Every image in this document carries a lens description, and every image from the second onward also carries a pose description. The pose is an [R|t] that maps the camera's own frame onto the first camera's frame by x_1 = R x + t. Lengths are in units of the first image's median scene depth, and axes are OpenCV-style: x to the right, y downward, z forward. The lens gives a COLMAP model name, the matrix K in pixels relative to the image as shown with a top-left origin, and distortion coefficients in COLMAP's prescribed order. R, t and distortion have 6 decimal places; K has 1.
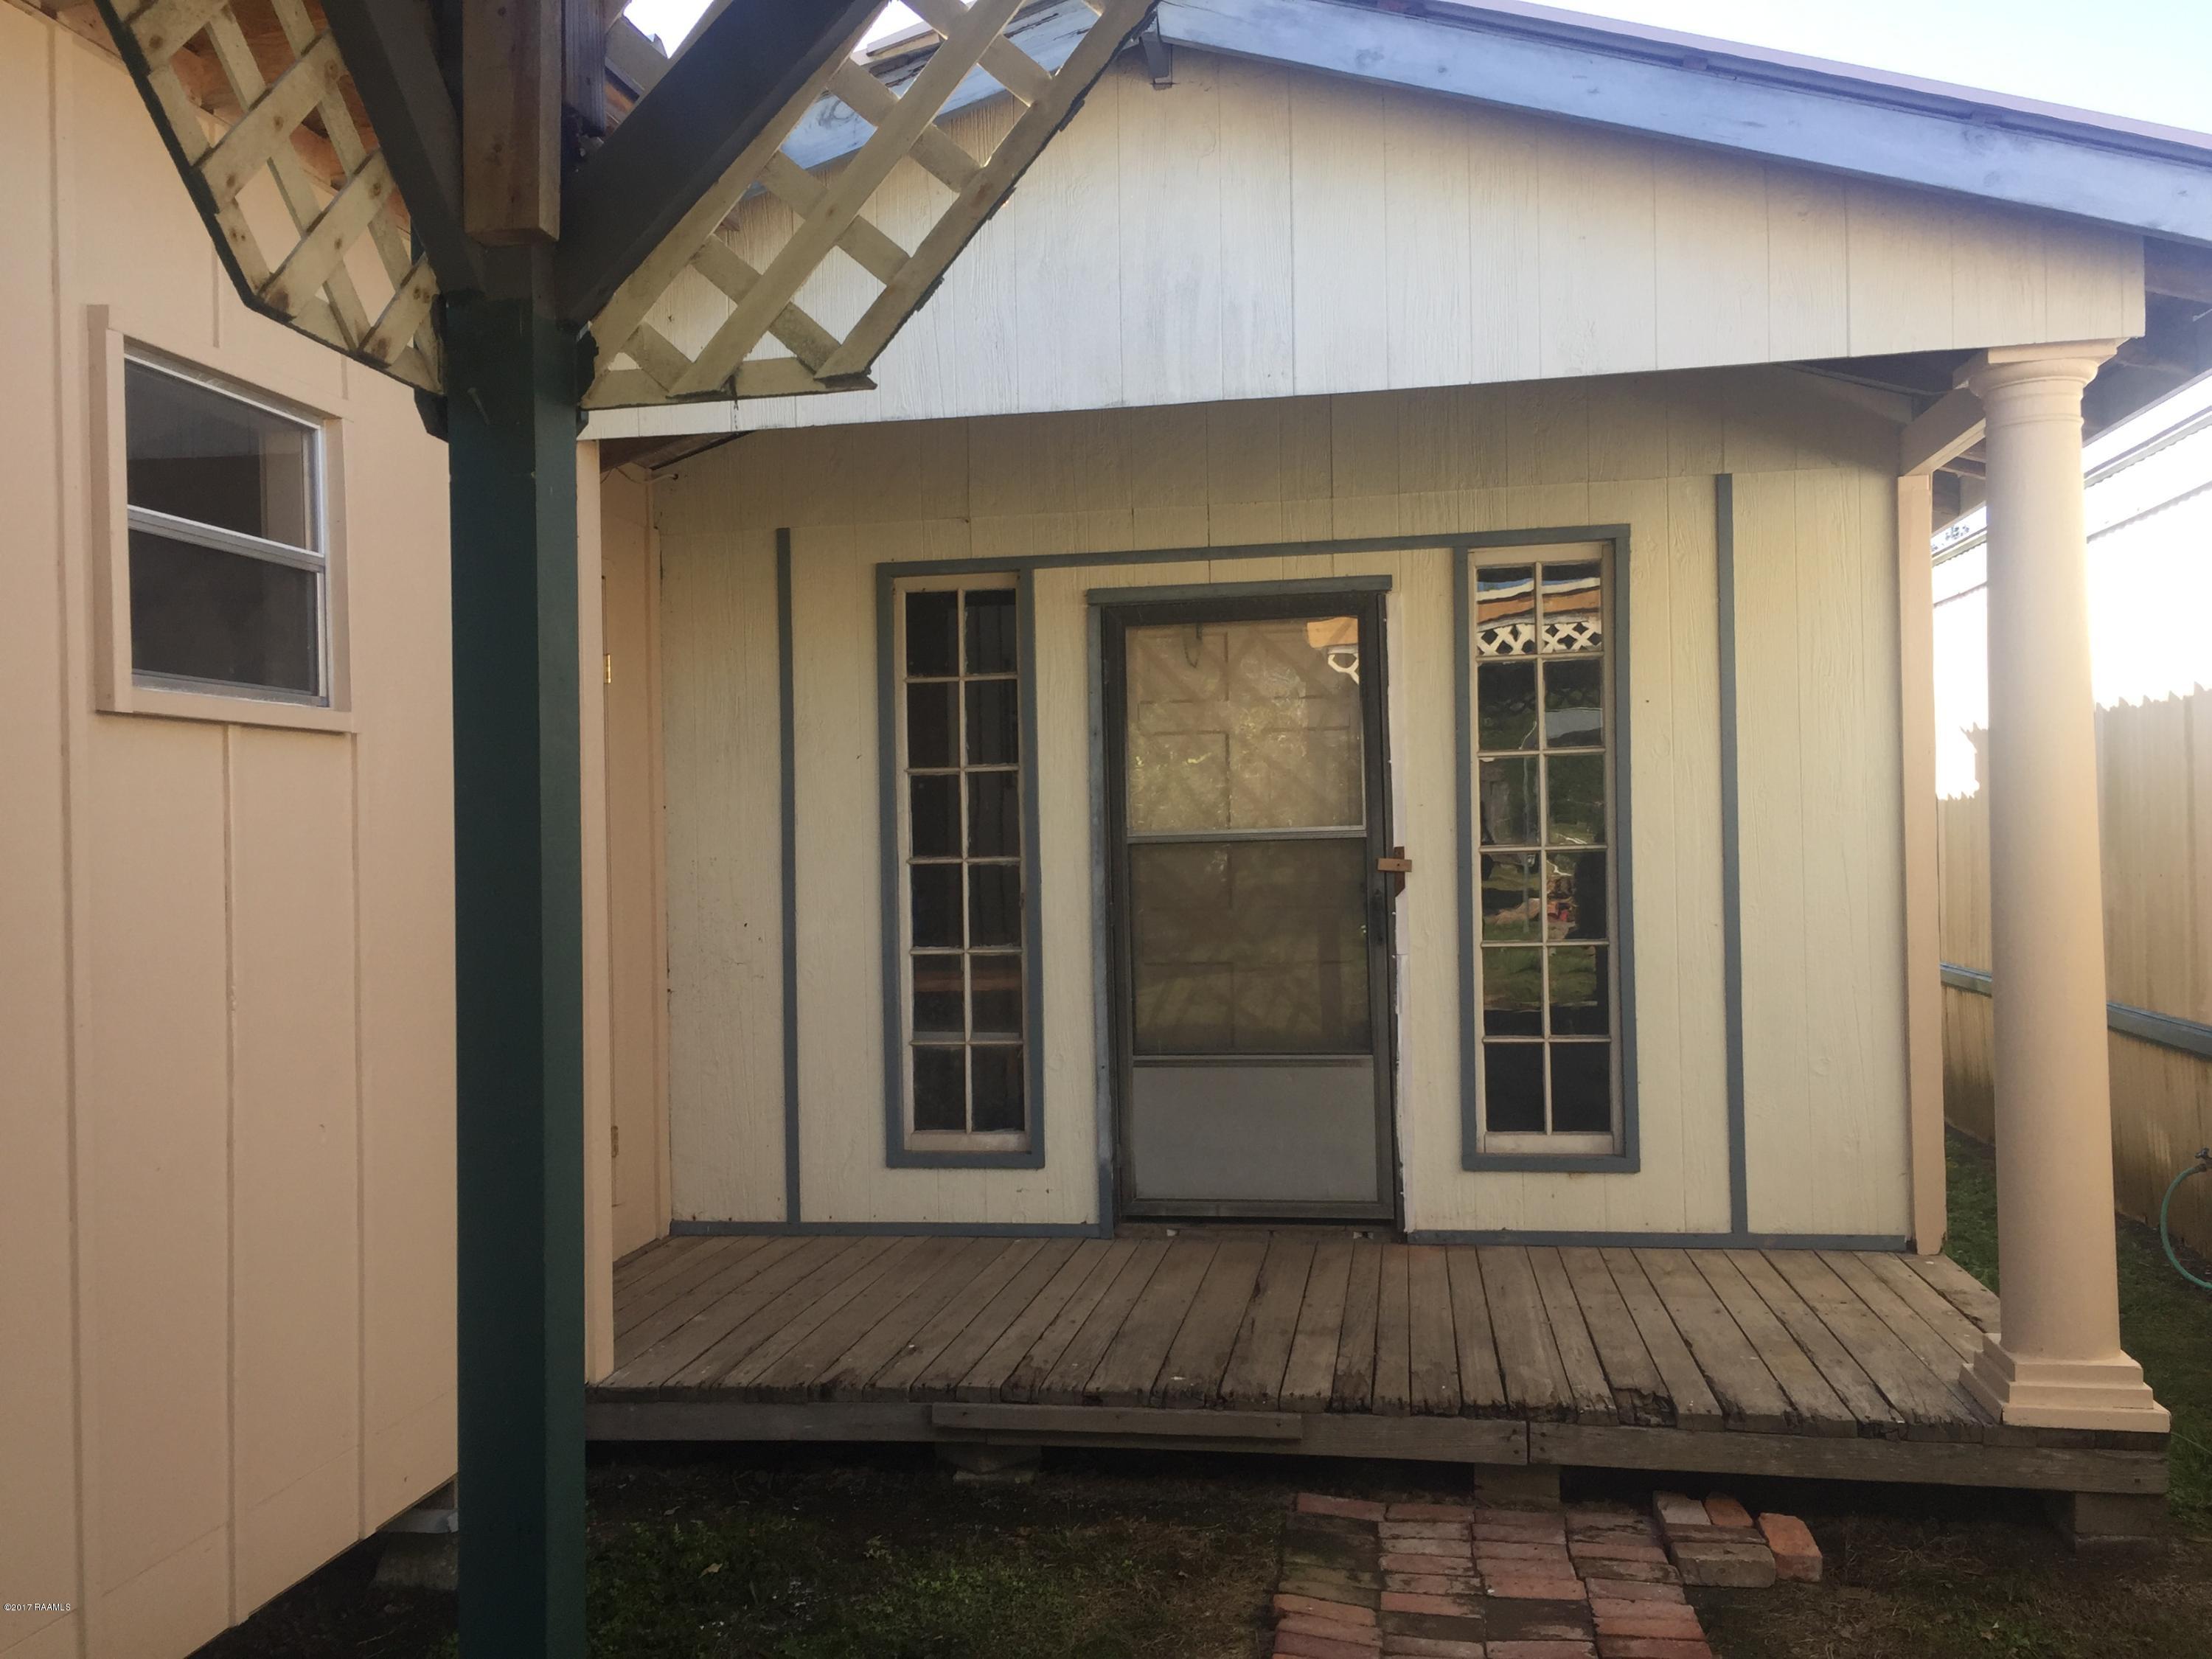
lens RADIAL K [[1869.2, 0, 1106.0], [0, 1869.2, 829.5], [0, 0, 1]] dist [-0.004293, -0.001878]
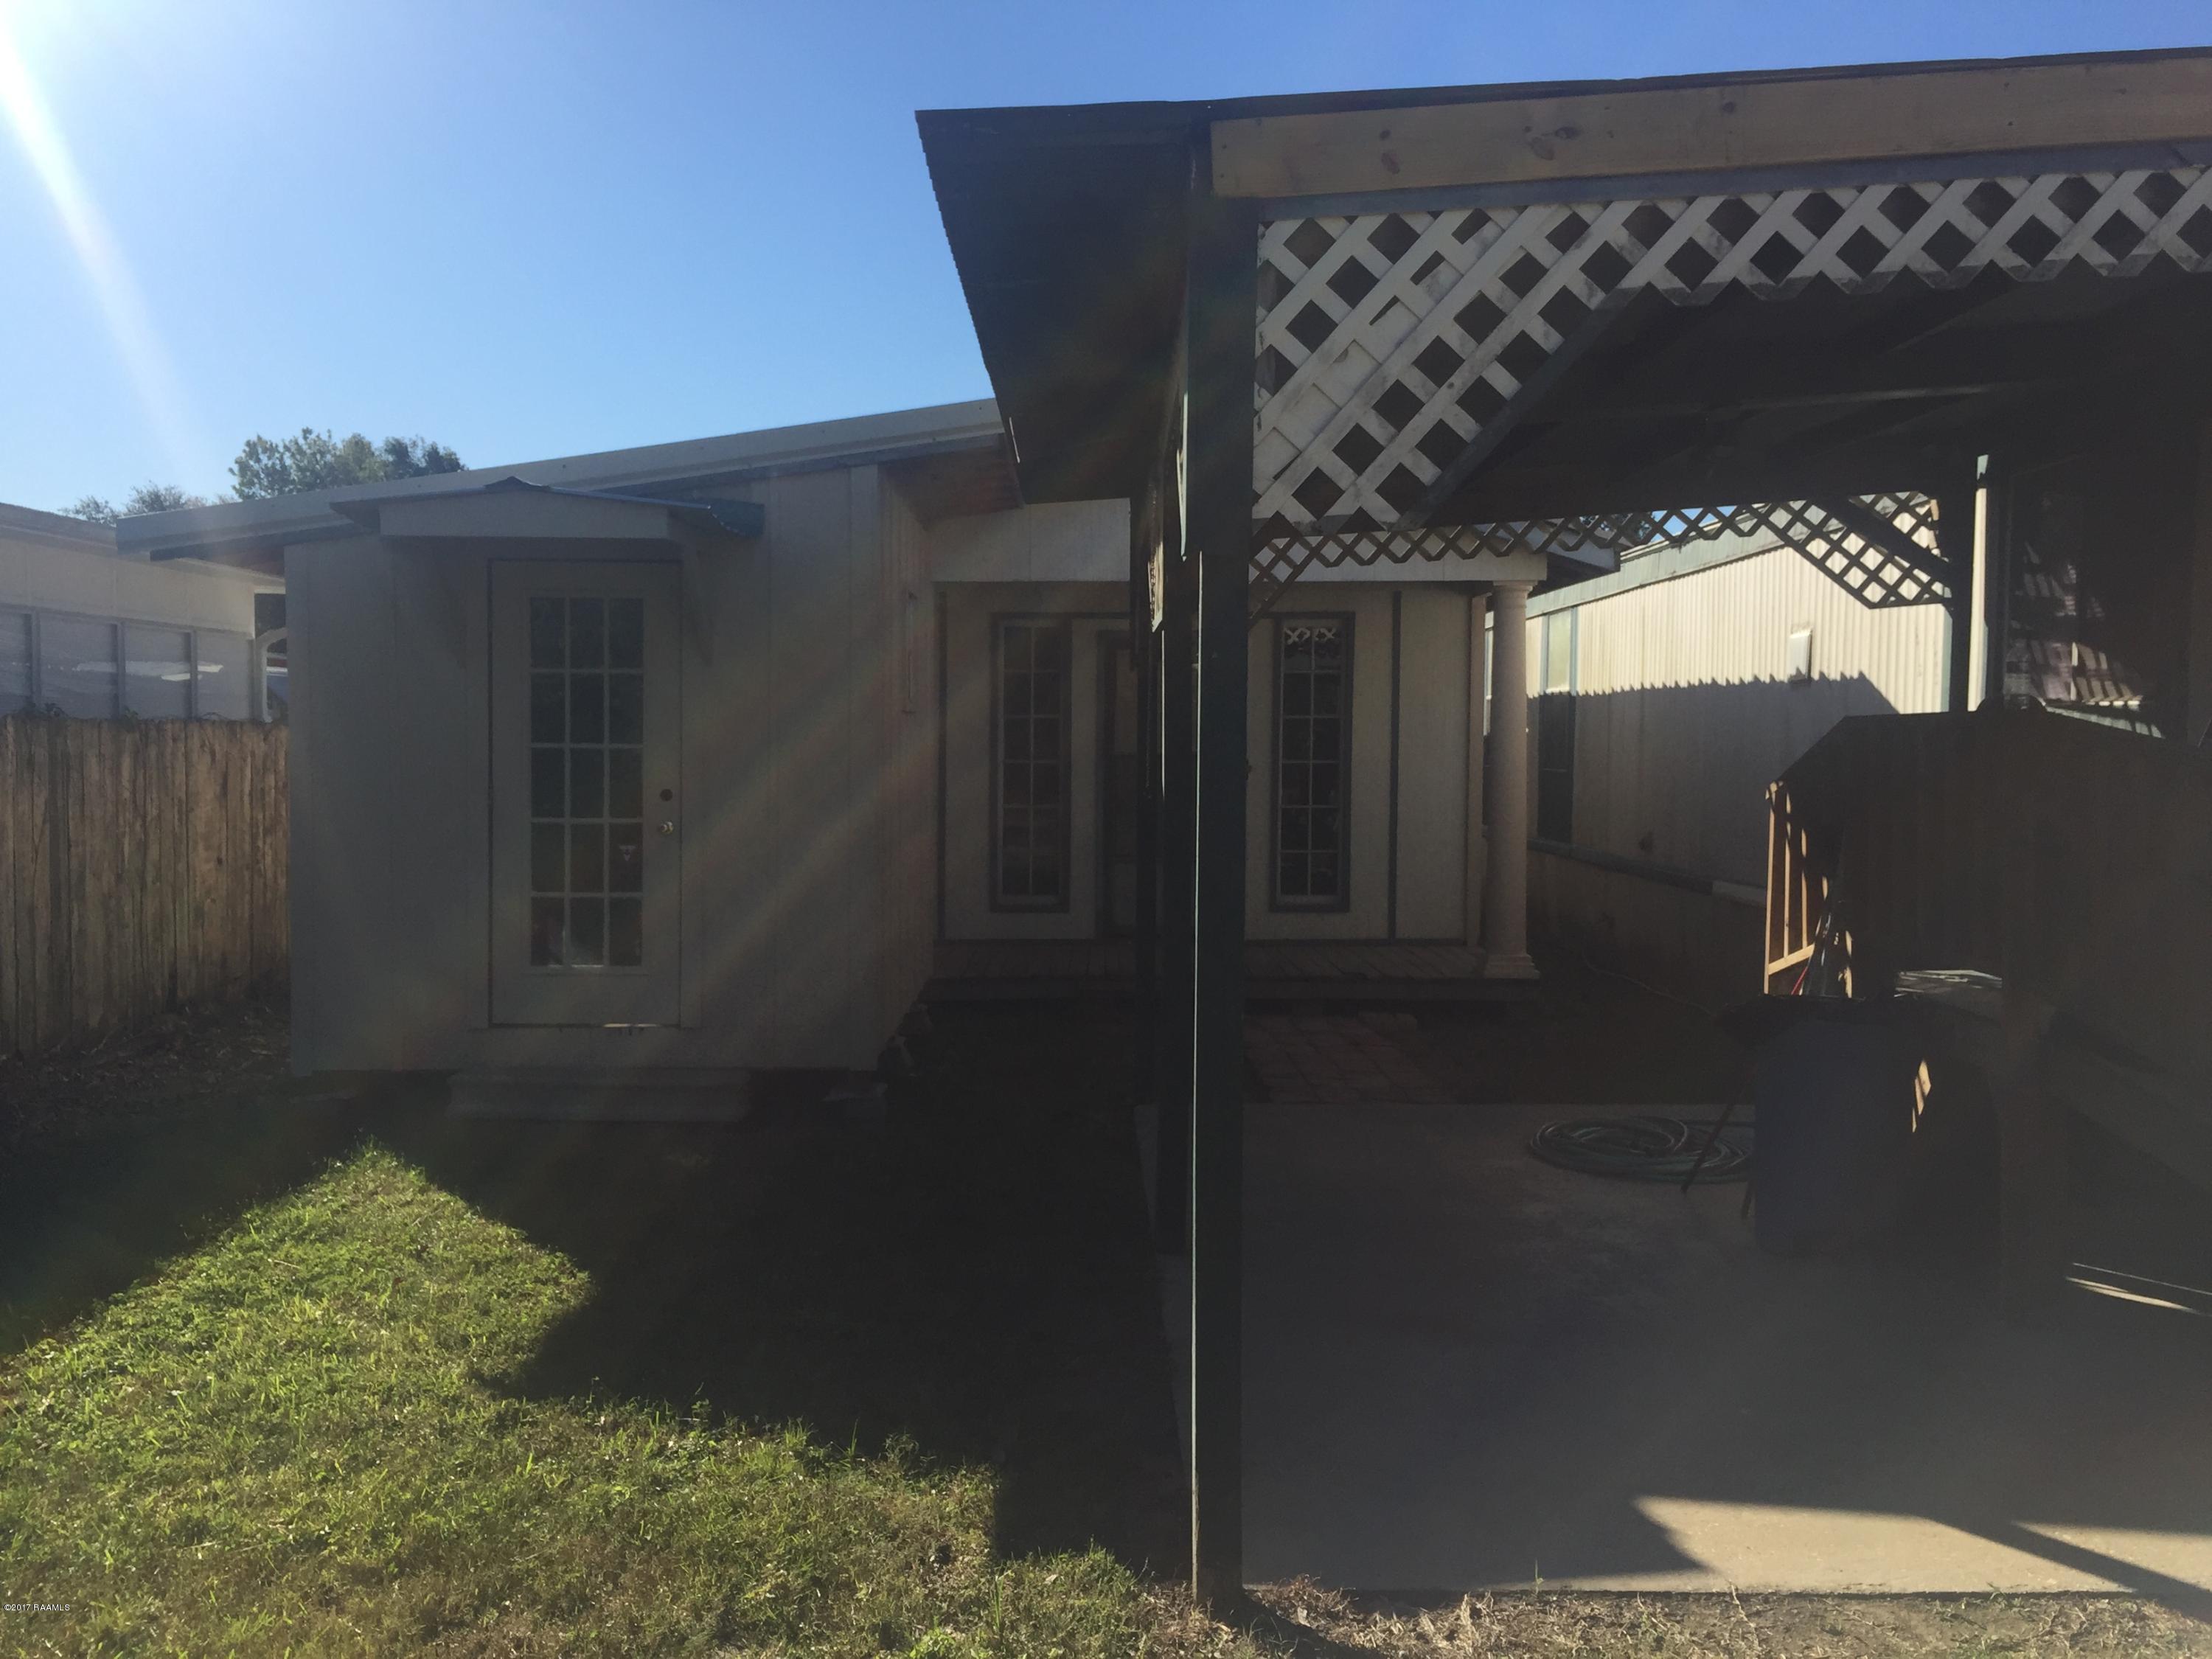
lens RADIAL K [[1892.9, 0, 1106.0], [0, 1892.9, 829.5], [0, 0, 1]] dist [-0.000844, -0.000215]
pose [[0.985471, 0.019232, 0.168749, -0.360192], [-0.027426, 0.998548, 0.046359, -0.007337], [-0.167612, -0.050313, 0.984568, -1.094794]]
